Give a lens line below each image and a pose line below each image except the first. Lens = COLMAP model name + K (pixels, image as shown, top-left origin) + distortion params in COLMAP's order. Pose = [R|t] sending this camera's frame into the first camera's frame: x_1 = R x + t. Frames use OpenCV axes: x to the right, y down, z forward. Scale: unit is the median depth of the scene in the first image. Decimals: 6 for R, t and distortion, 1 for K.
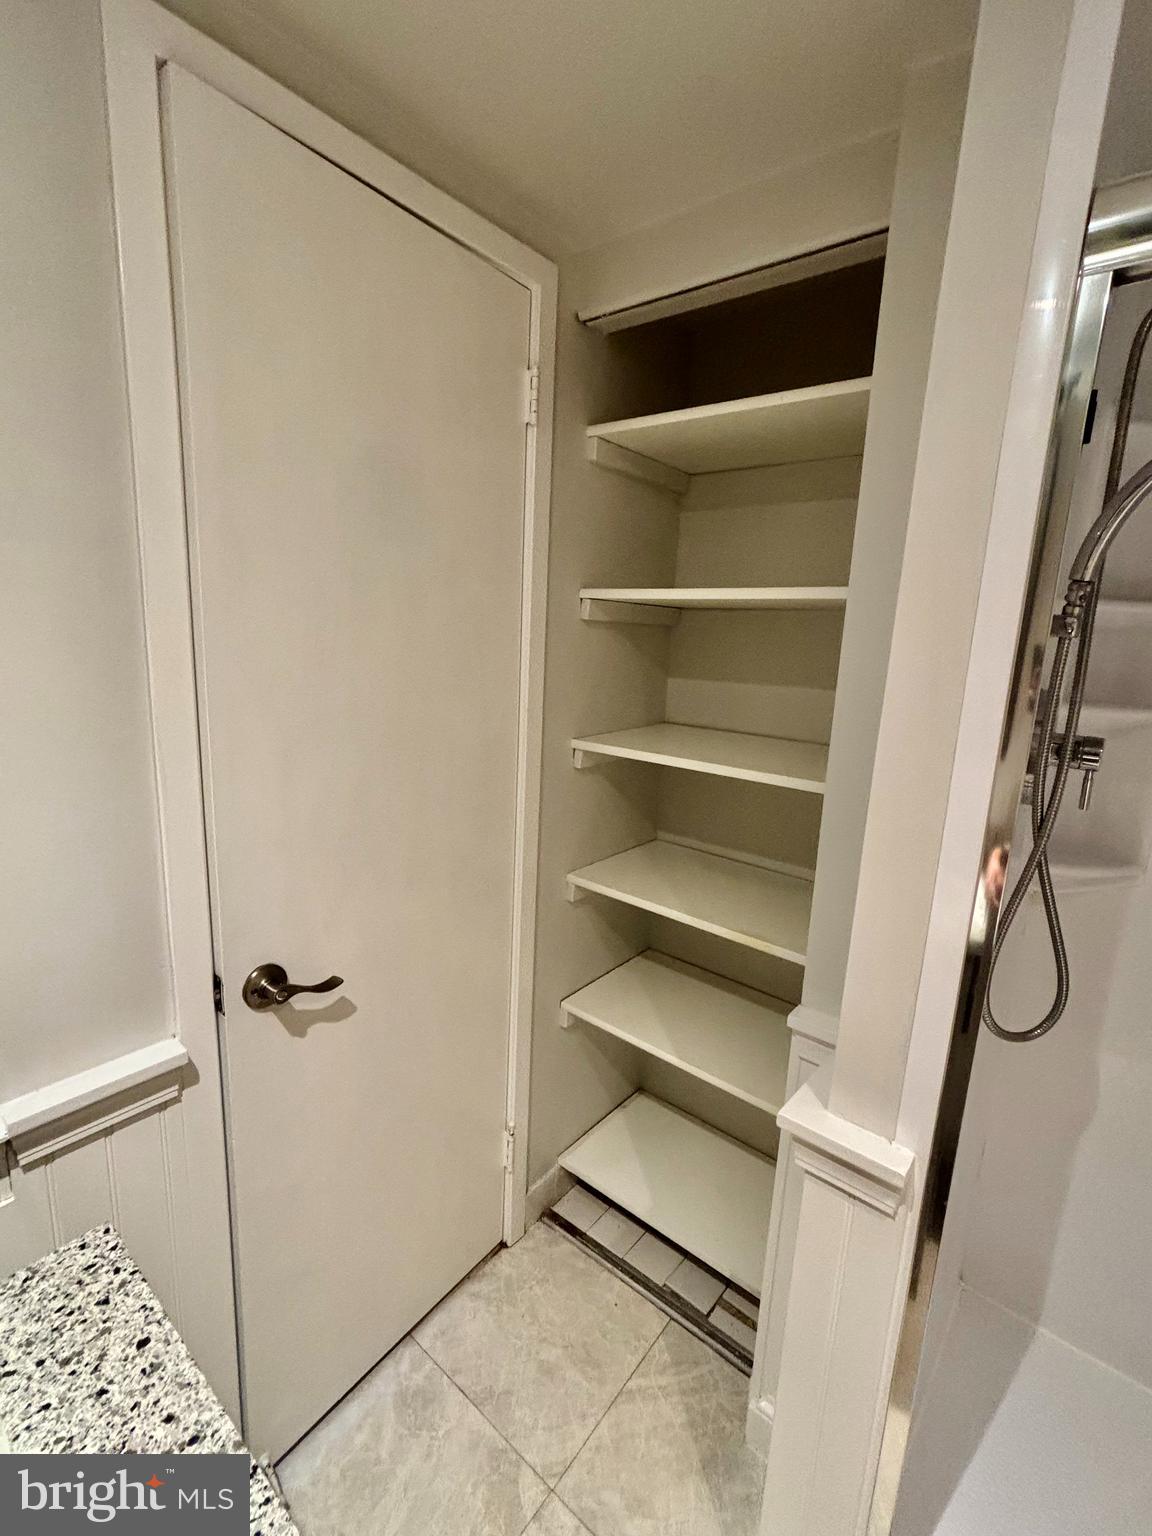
lens RADIAL K [[680.0, 0, 576.1], [0, 680.0, 767.0], [0, 0, 1]] dist [-0.001935, 0.001532]
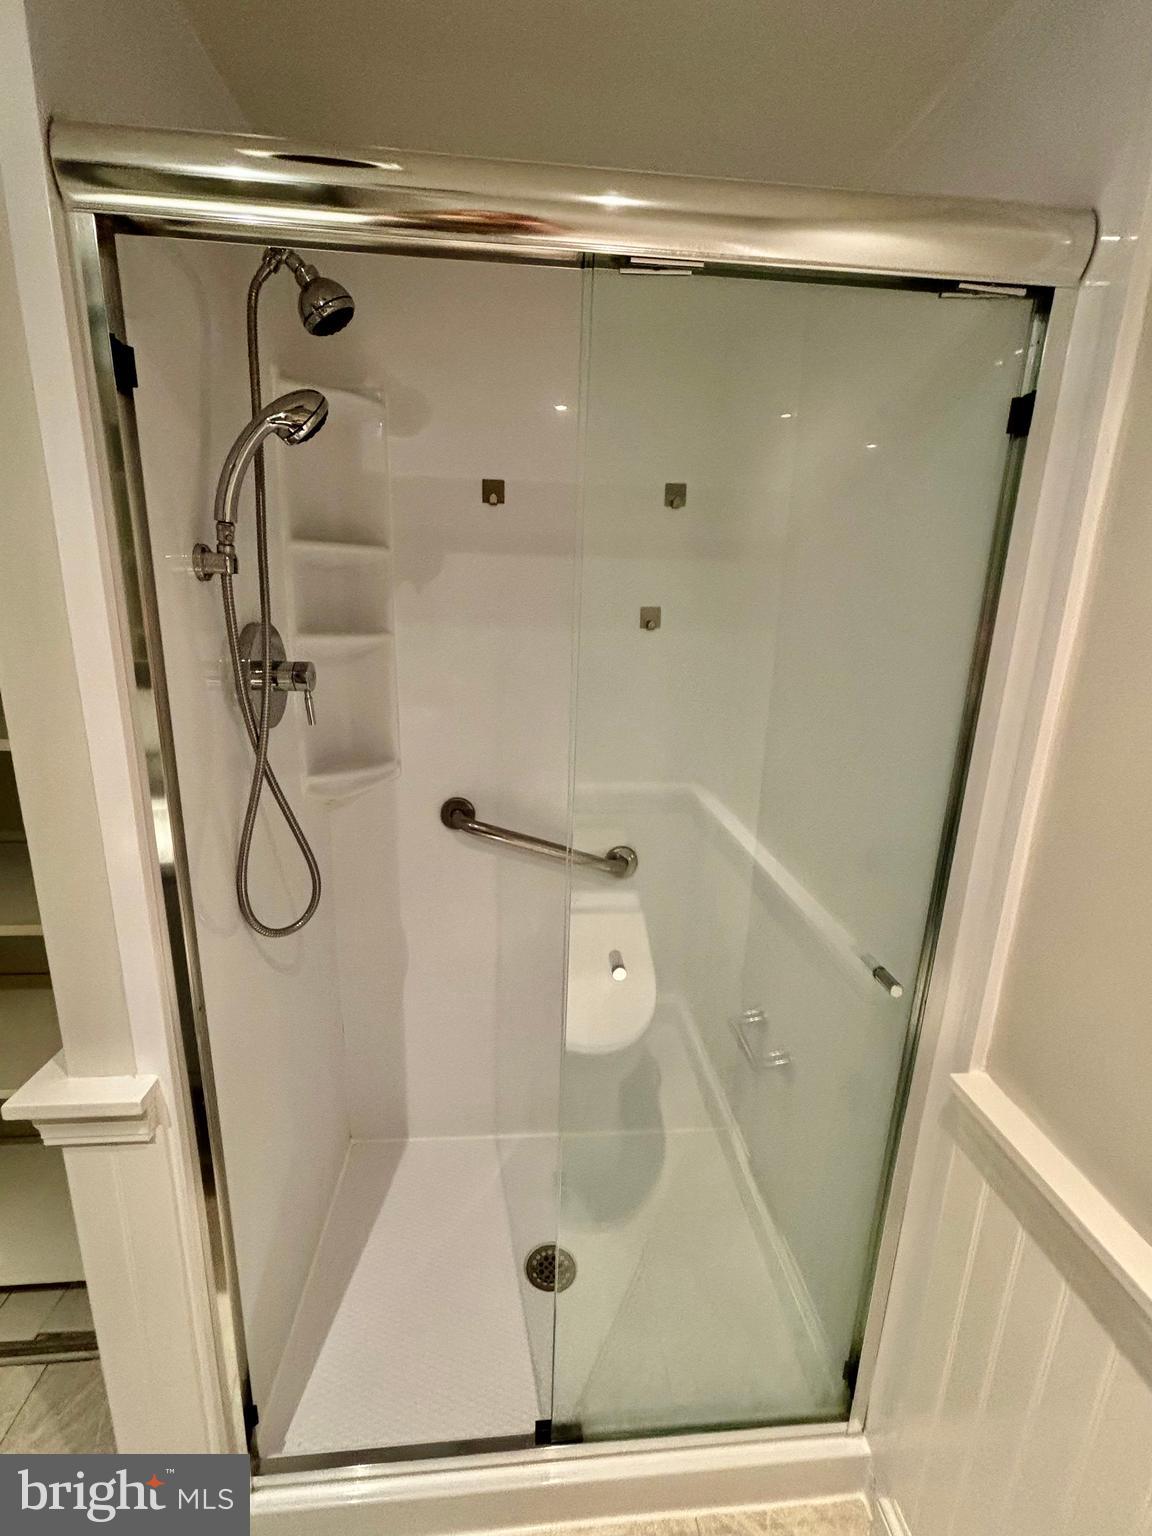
lens RADIAL K [[680.0, 0, 574.1], [0, 680.0, 765.4], [0, 0, 1]] dist [-0.001935, 0.001532]
pose [[0.718144, -0.196894, 0.667459, 0.333807], [0.143989, 0.980425, 0.134293, 0.047637], [-0.680835, -0.000335, 0.732437, -0.195553]]
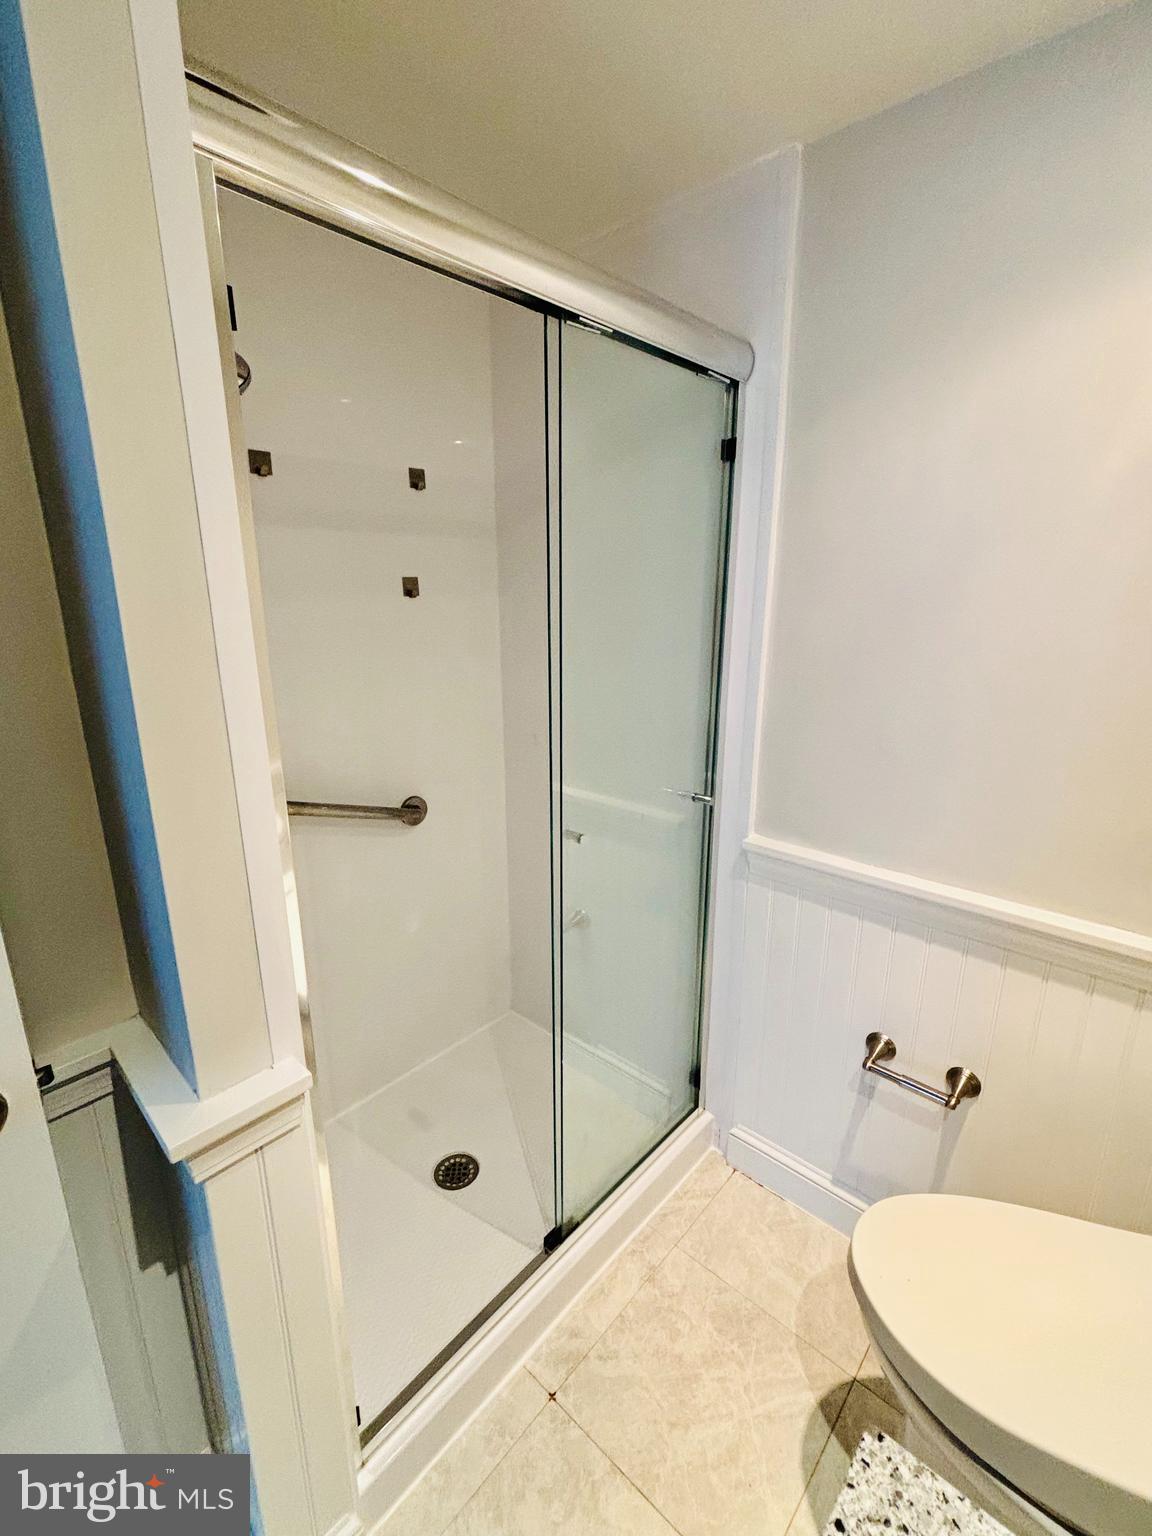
lens RADIAL K [[680.0, 0, 569.0], [0, 680.0, 764.0], [0, 0, 1]] dist [-0.001935, 0.001532]
pose [[0.062407, -0.298195, 0.952463, -0.278042], [0.205906, 0.937639, 0.280063, -0.036874], [-0.976580, 0.178640, 0.119915, 0.354645]]
